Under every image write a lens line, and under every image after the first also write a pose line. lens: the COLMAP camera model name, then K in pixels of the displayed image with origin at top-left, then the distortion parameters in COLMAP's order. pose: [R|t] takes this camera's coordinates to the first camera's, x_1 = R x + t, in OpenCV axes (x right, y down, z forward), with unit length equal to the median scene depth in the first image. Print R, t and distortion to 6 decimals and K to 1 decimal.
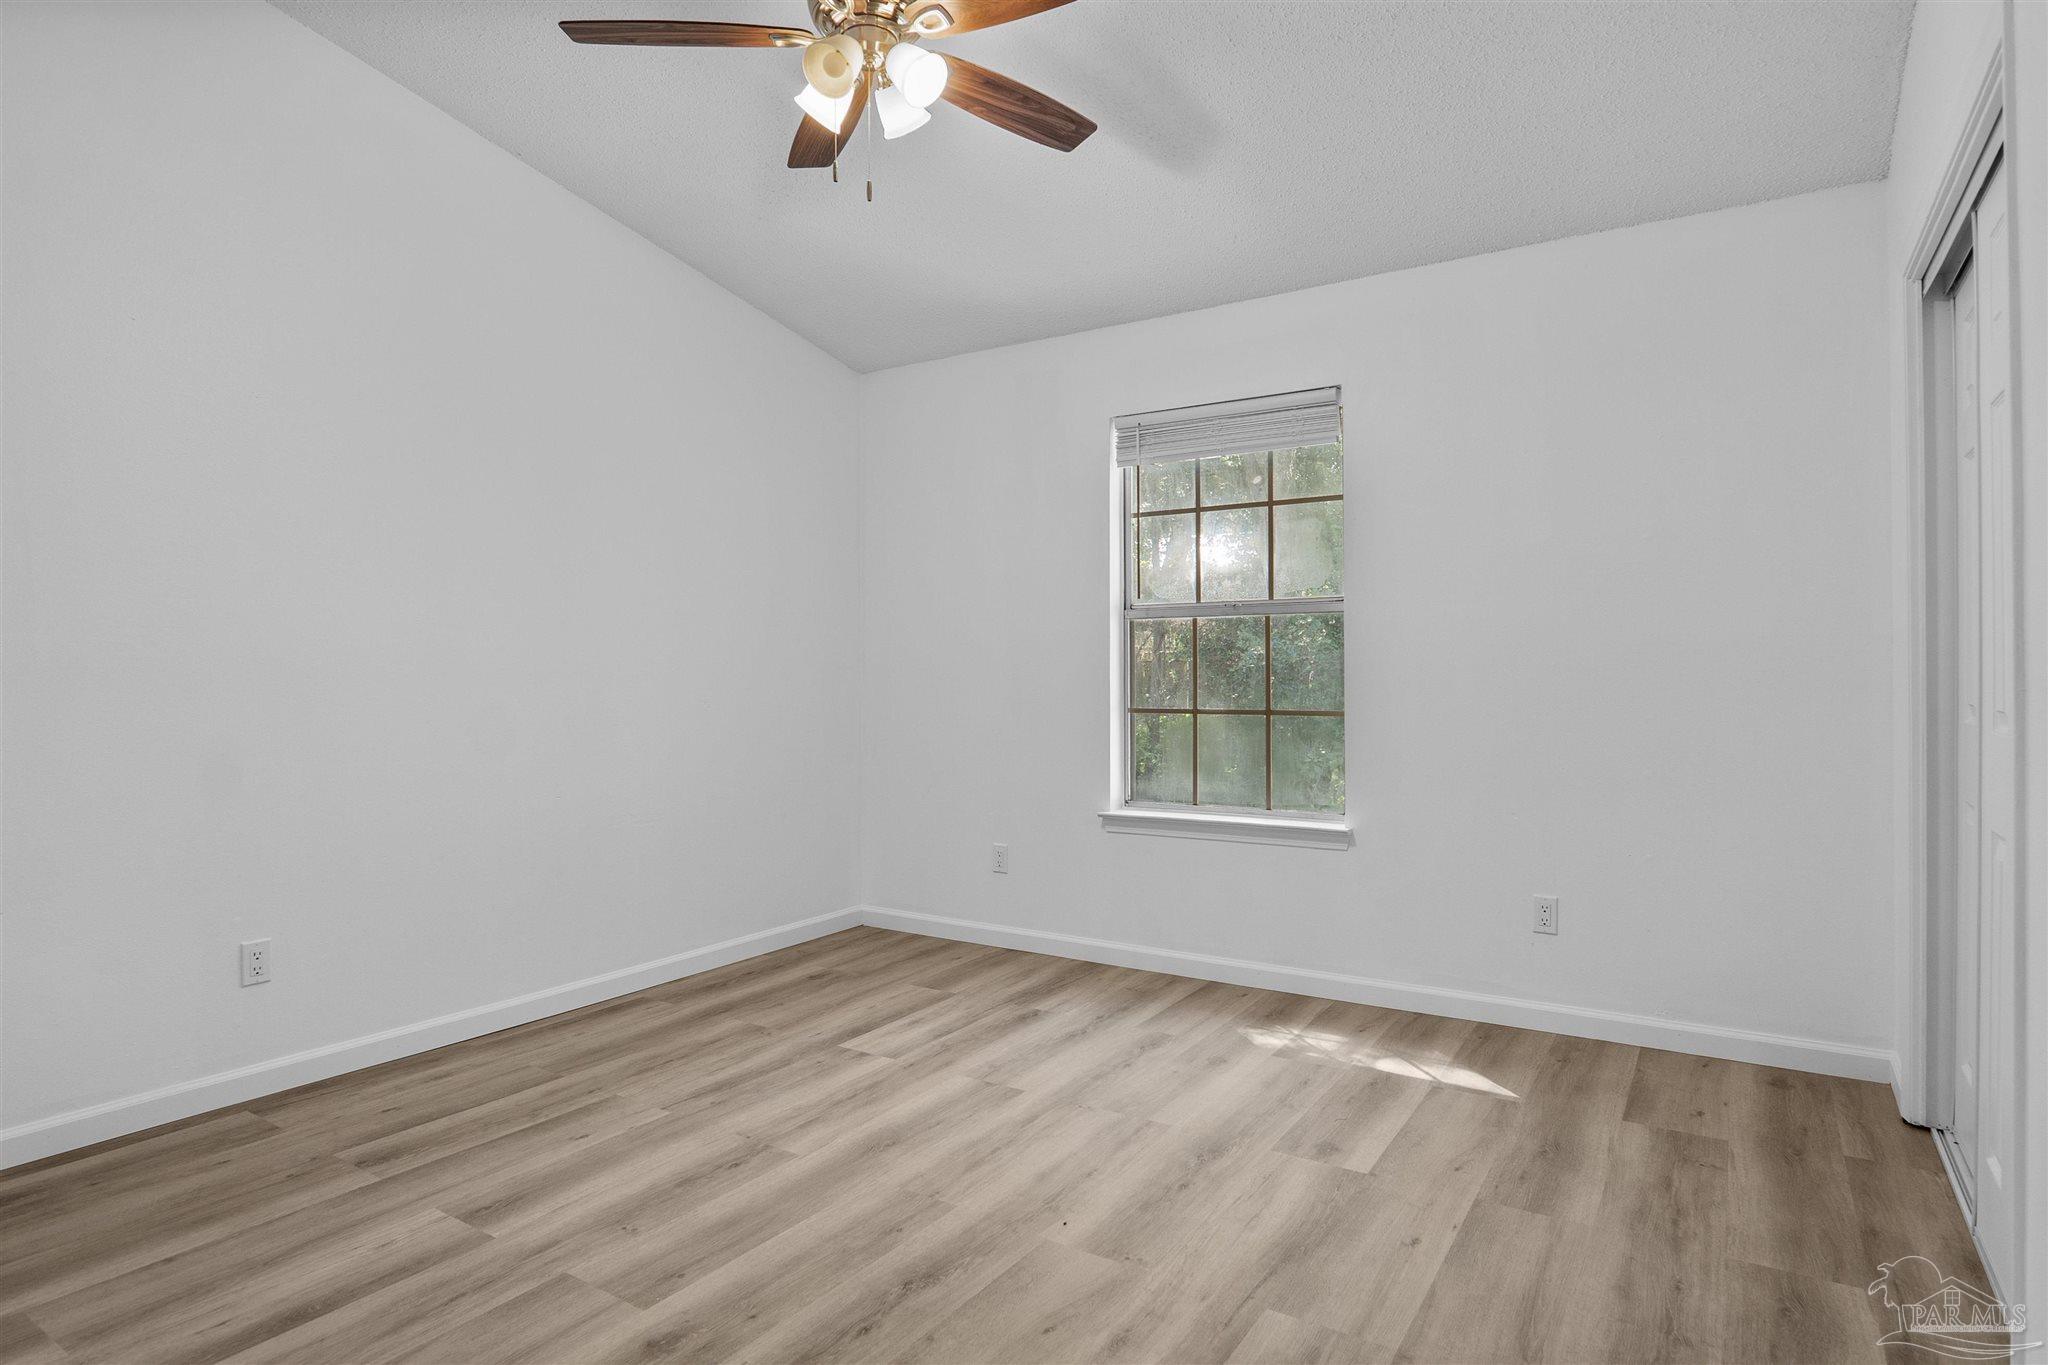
lens RADIAL K [[1086.1, 0, 1032.6], [0, 1086.1, 669.7], [0, 0, 1]] dist [-0.029745, 0.000876]
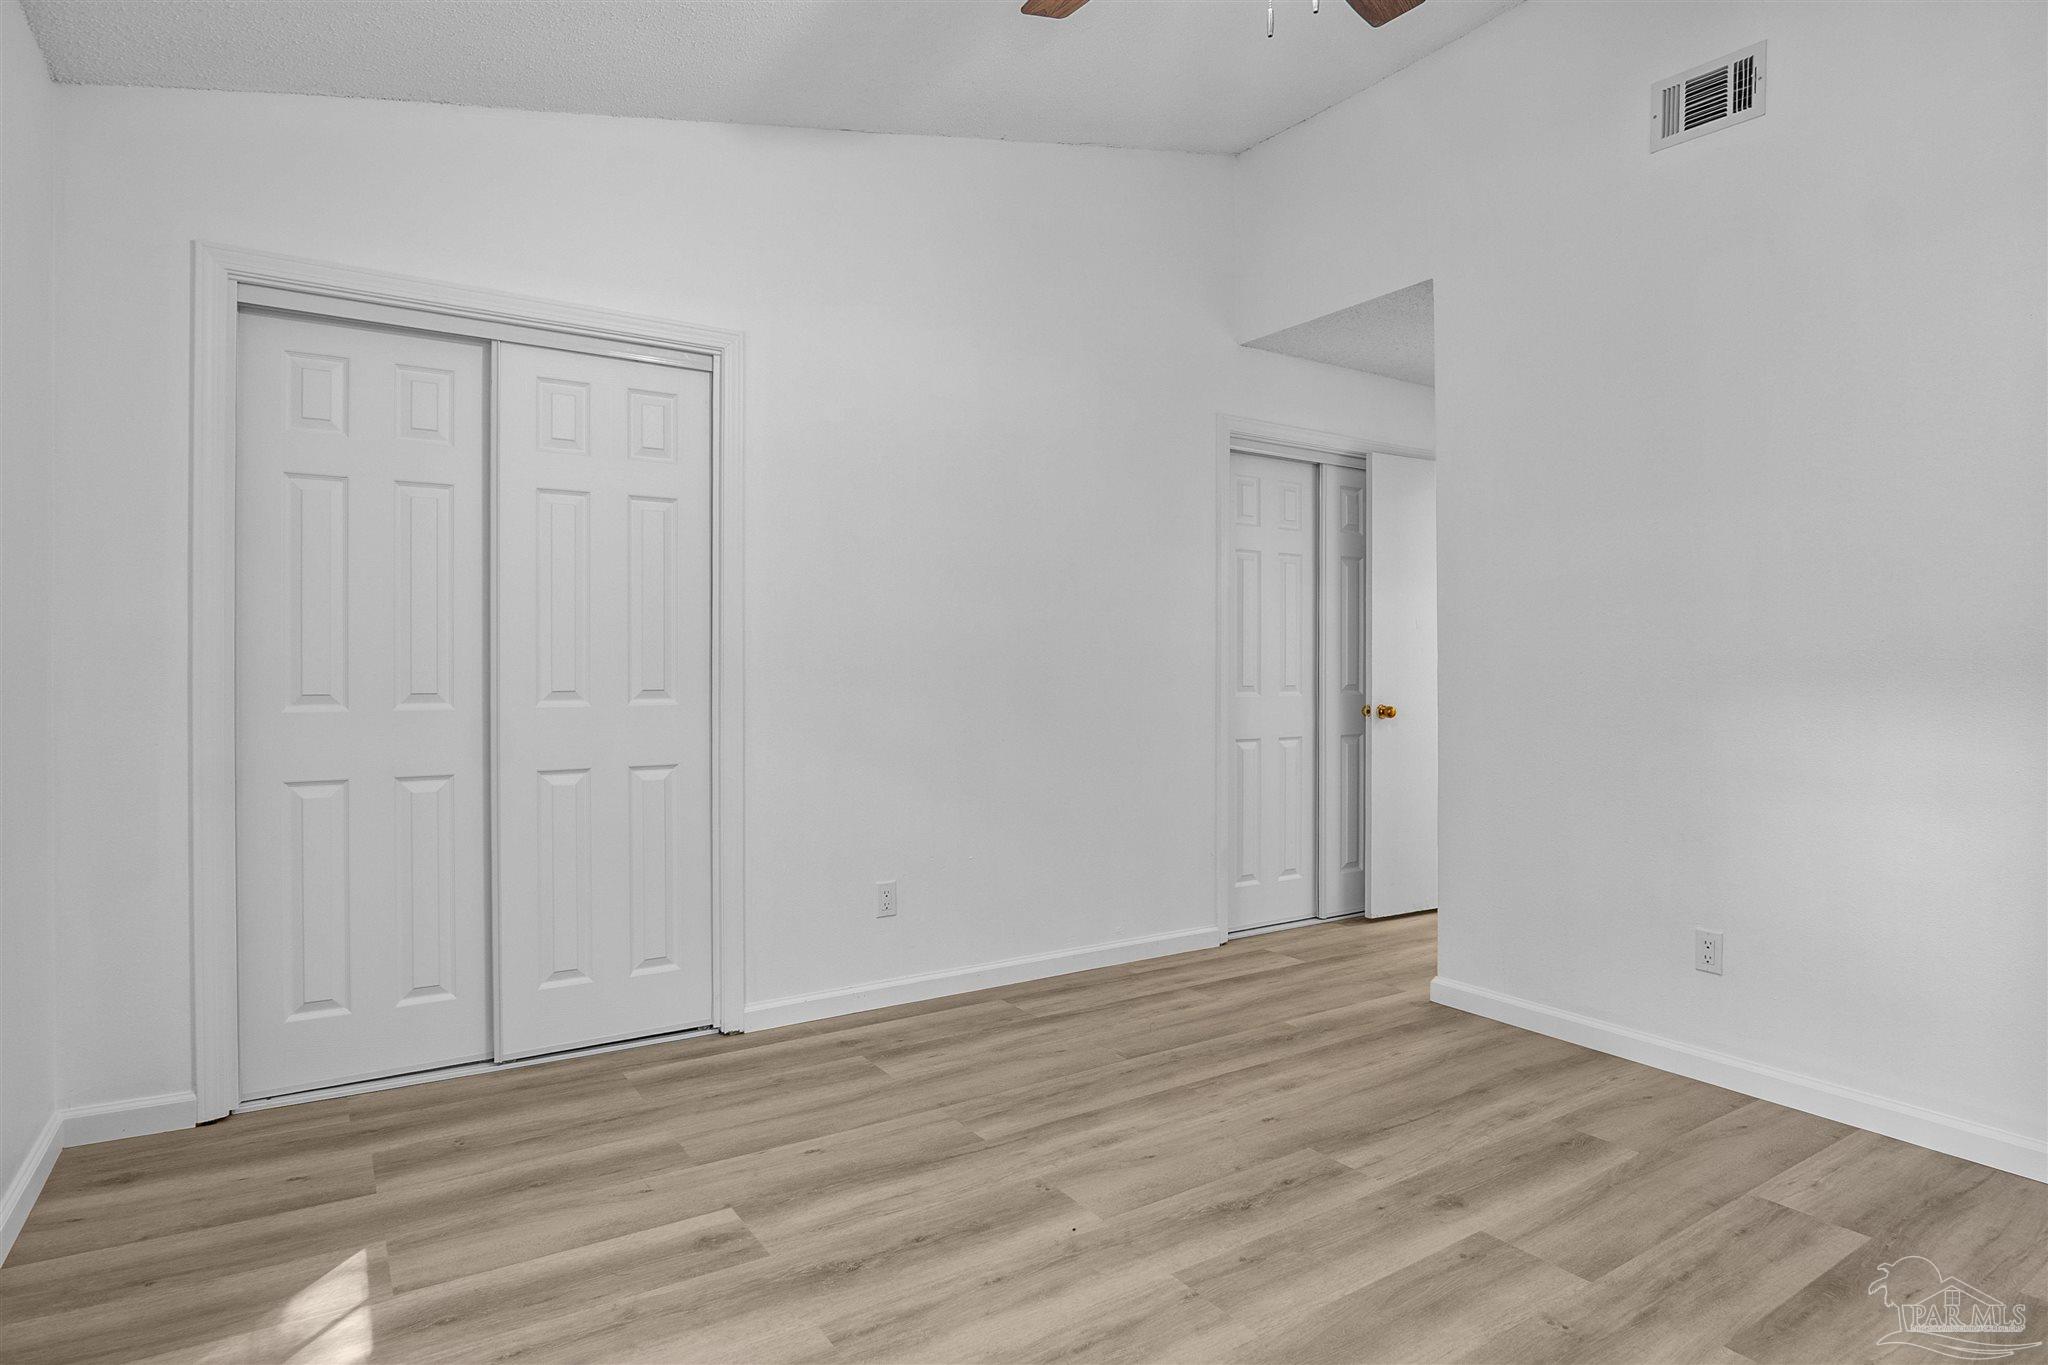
lens RADIAL K [[1086.1, 0, 1032.6], [0, 1086.1, 669.7], [0, 0, 1]] dist [-0.029745, 0.000876]
pose [[-0.912780, -0.001561, 0.408448, -0.339865], [0.000418, 0.999989, 0.004757, -0.000750], [-0.408451, 0.004513, -0.912769, 1.933580]]
